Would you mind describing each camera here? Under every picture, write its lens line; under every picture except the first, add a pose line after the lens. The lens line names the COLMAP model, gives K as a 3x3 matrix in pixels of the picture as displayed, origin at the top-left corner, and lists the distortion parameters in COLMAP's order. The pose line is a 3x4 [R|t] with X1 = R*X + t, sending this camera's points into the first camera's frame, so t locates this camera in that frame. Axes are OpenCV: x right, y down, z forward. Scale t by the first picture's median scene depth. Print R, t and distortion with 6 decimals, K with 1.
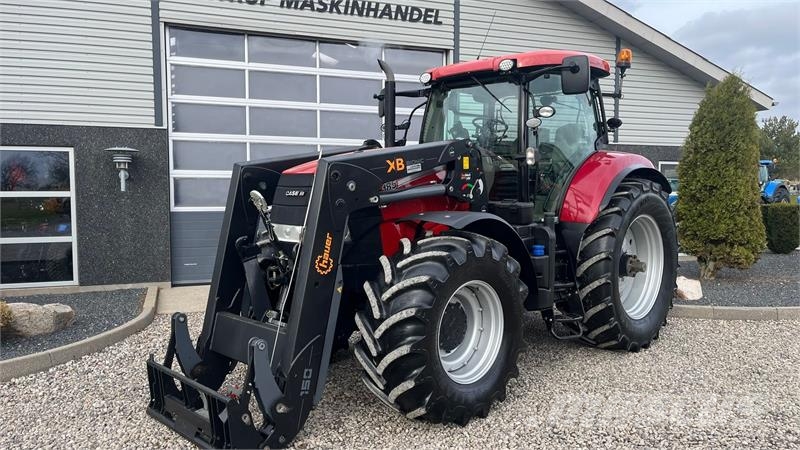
lens RADIAL K [[603.3, 0, 401.6], [0, 603.3, 229.1], [0, 0, 1]] dist [0.070681, -0.088700]
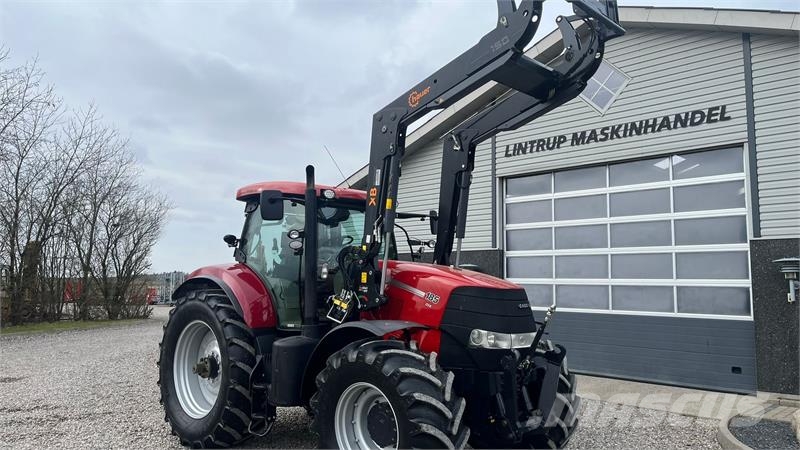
lens RADIAL K [[603.3, 0, 390.5], [0, 603.3, 218.6], [0, 0, 1]] dist [0.070681, -0.088700]
pose [[0.412479, -0.094224, -0.906081, 0.774651], [-0.066952, 0.988811, -0.133306, -0.030161], [0.908503, 0.115650, 0.401555, 0.191472]]
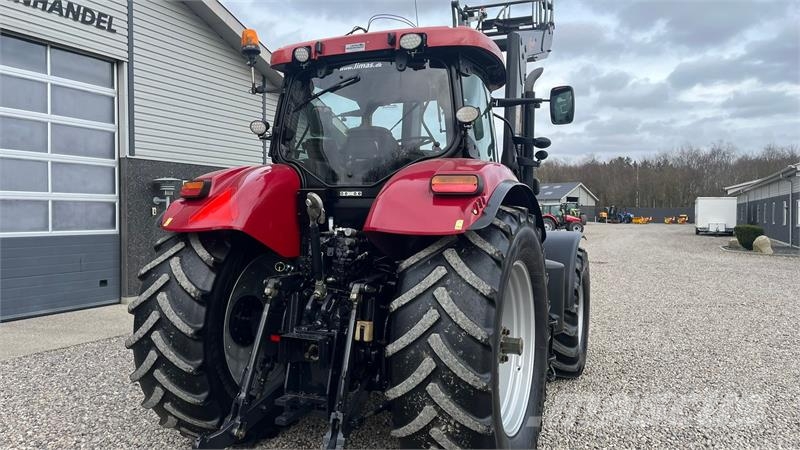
lens RADIAL K [[603.3, 0, 403.0], [0, 603.3, 222.0], [0, 0, 1]] dist [0.070681, -0.088700]
pose [[0.710225, -0.008404, 0.703924, -0.315286], [0.039510, 0.998829, -0.027938, -0.009270], [-0.702865, 0.047654, 0.709725, 0.057855]]
